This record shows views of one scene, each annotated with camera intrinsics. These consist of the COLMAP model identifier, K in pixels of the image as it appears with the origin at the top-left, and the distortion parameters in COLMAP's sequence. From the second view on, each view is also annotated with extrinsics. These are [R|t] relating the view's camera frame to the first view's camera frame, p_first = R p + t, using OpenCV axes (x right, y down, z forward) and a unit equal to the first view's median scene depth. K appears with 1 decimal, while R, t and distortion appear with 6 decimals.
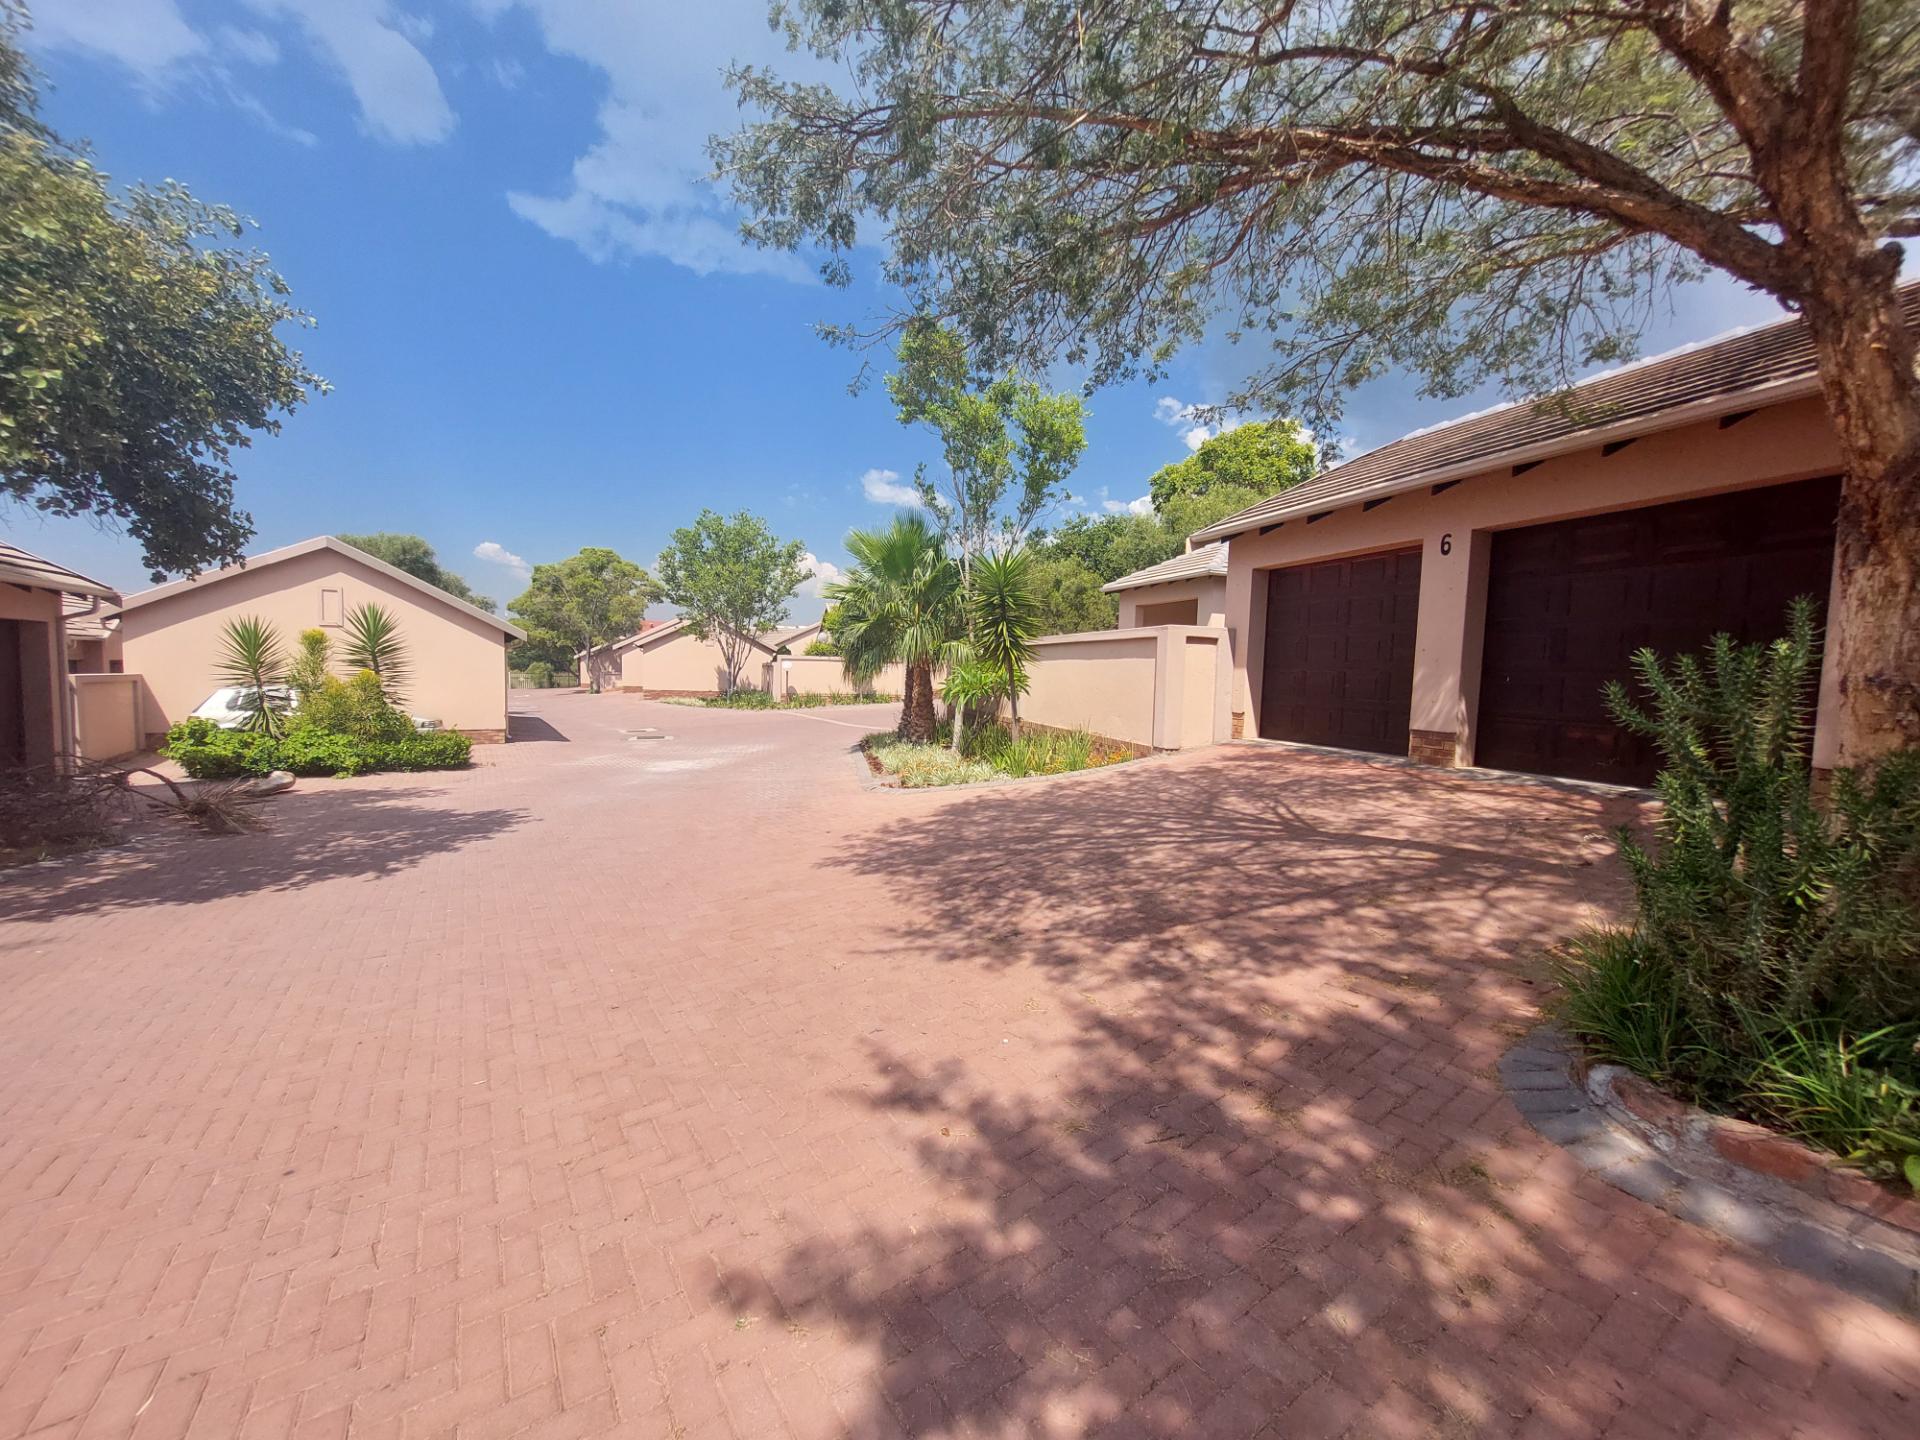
lens RADIAL K [[766.9, 0, 960.0], [0, 766.9, 720.0], [0, 0, 1]] dist [-0.010975, 0.000661]
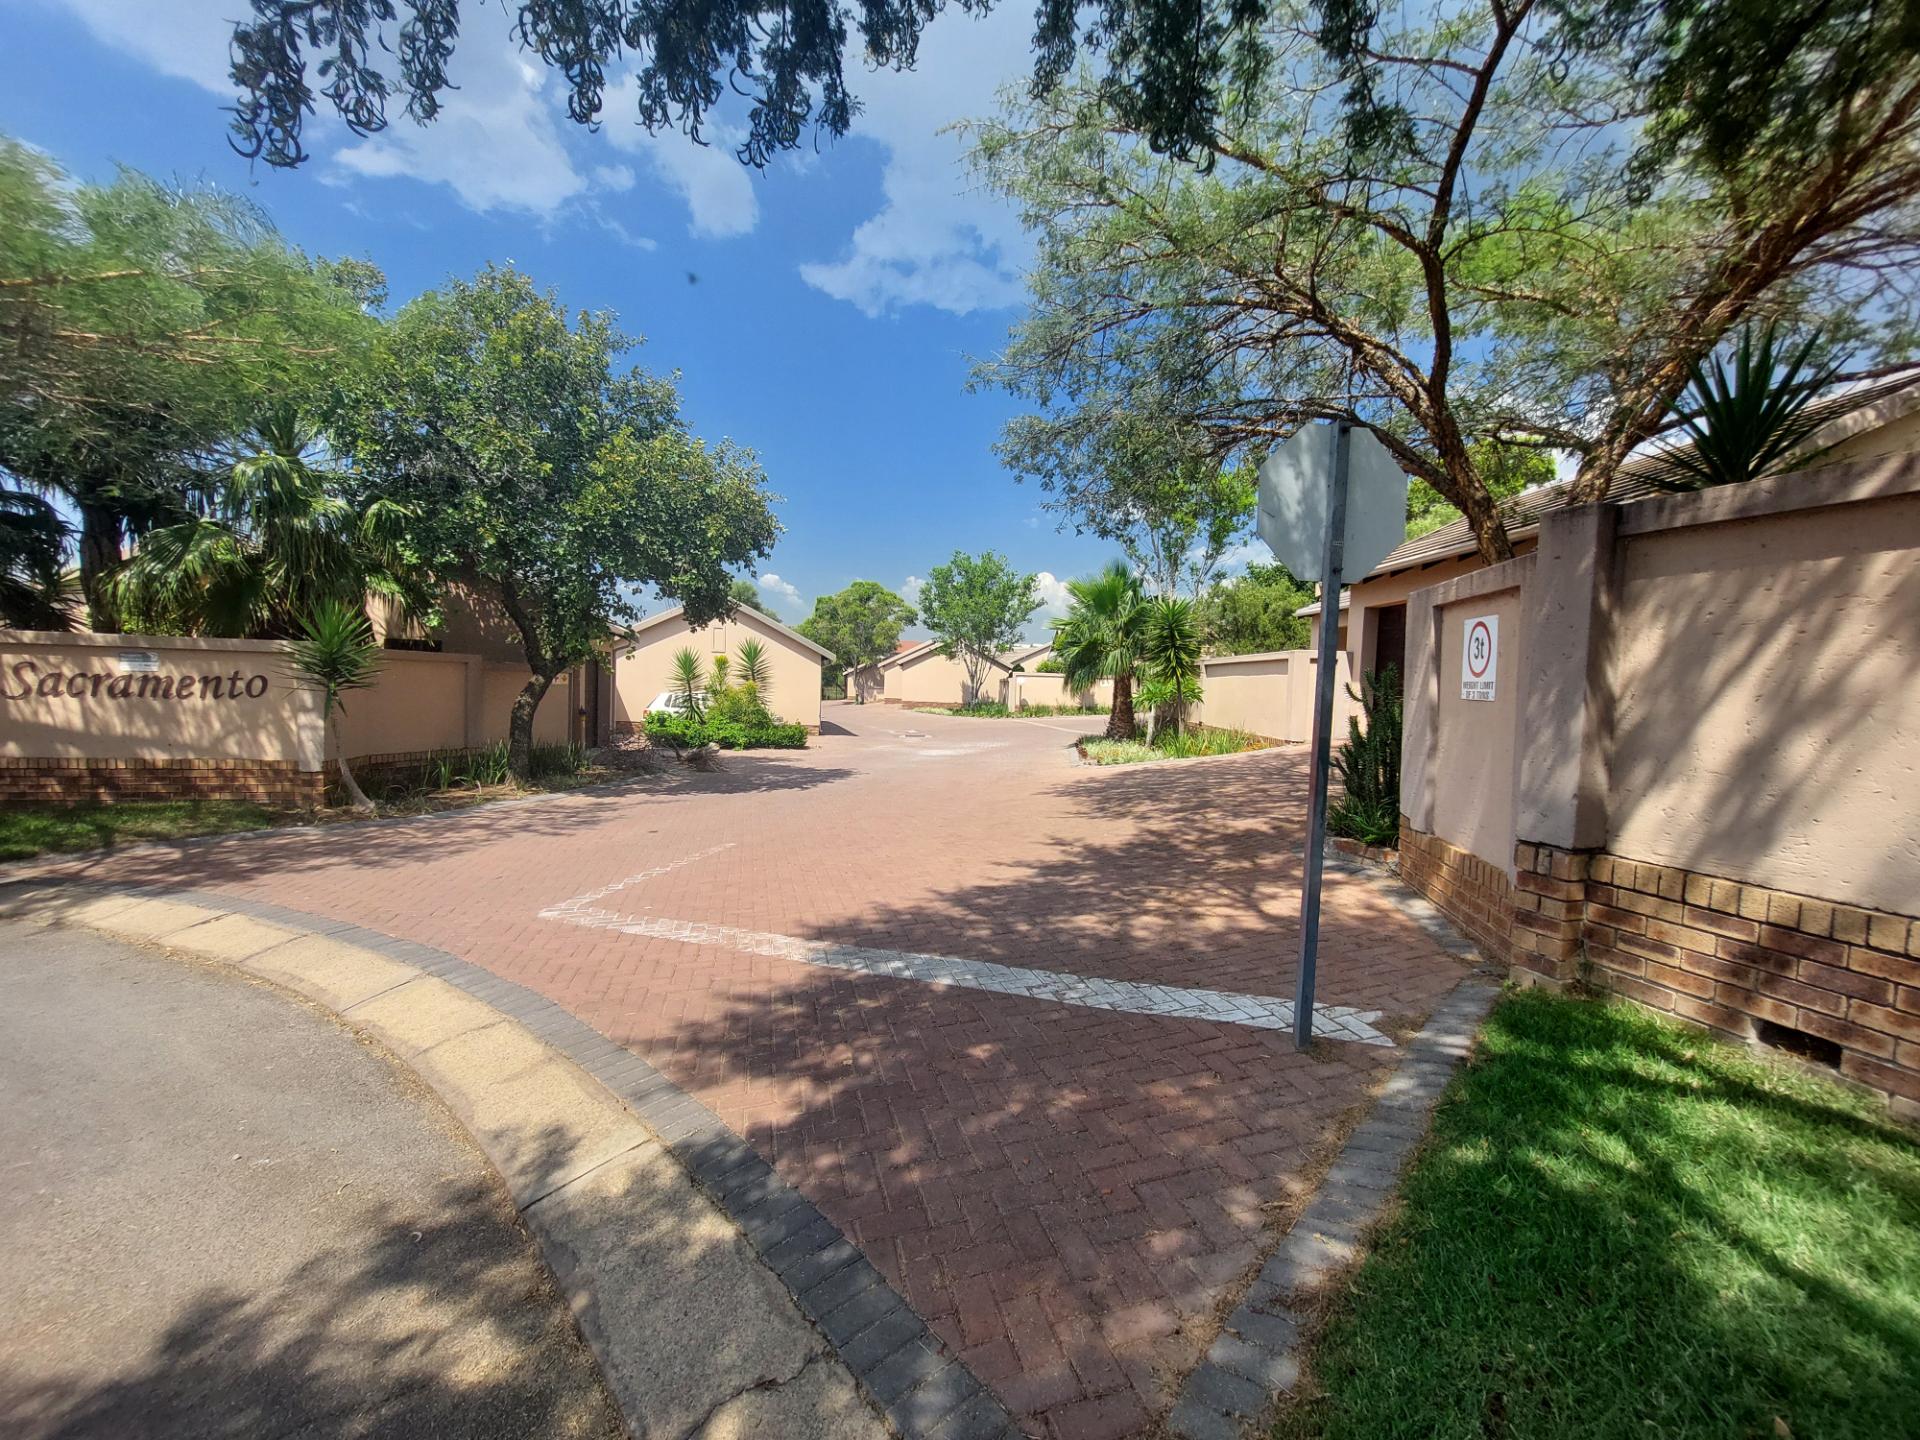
lens RADIAL K [[766.9, 0, 960.0], [0, 766.9, 720.0], [0, 0, 1]] dist [-0.010975, 0.000661]
pose [[0.955048, 0.018929, -0.295846, 0.049233], [-0.025499, 0.999506, -0.018365, 0.018309], [0.295352, 0.025083, 0.955059, -0.214512]]
